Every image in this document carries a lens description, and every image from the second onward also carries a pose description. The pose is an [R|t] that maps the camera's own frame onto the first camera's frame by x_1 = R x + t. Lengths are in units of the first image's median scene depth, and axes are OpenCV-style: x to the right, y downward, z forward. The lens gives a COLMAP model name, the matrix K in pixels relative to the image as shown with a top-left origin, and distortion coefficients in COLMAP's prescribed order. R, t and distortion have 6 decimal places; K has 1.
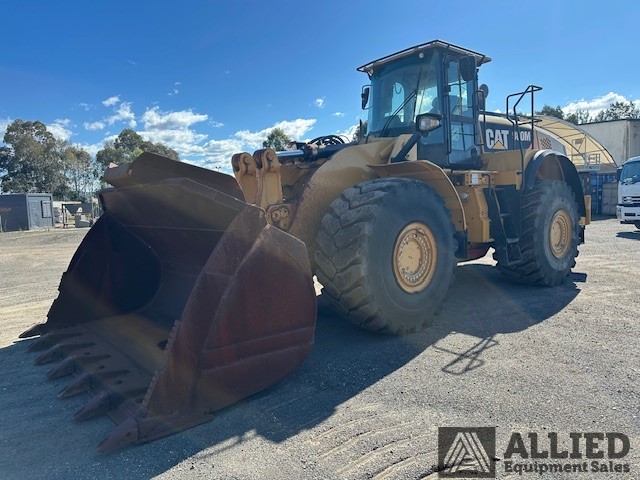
lens RADIAL K [[446.6, 0, 320.0], [0, 446.6, 240.0], [0, 0, 1]] dist [0.005278, -0.002352]
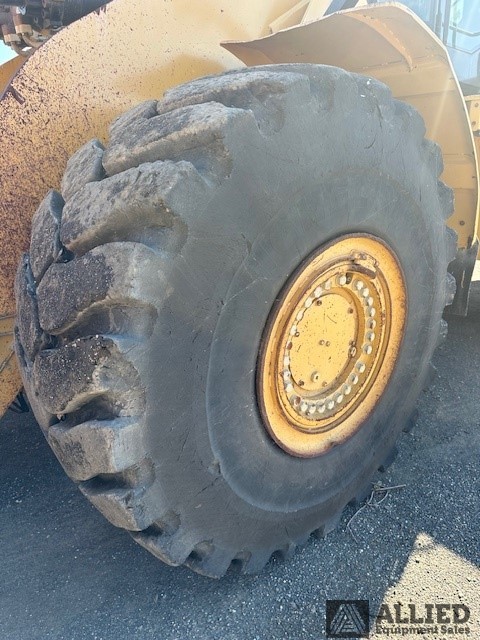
lens RADIAL K [[446.6, 0, 244.8], [0, 446.6, 322.7], [0, 0, 1]] dist [0.005278, -0.002352]
pose [[0.999289, 0.032130, 0.019717, 0.140113], [-0.035986, 0.968866, 0.244956, -0.052841], [-0.011233, -0.245491, 0.969334, 0.702108]]
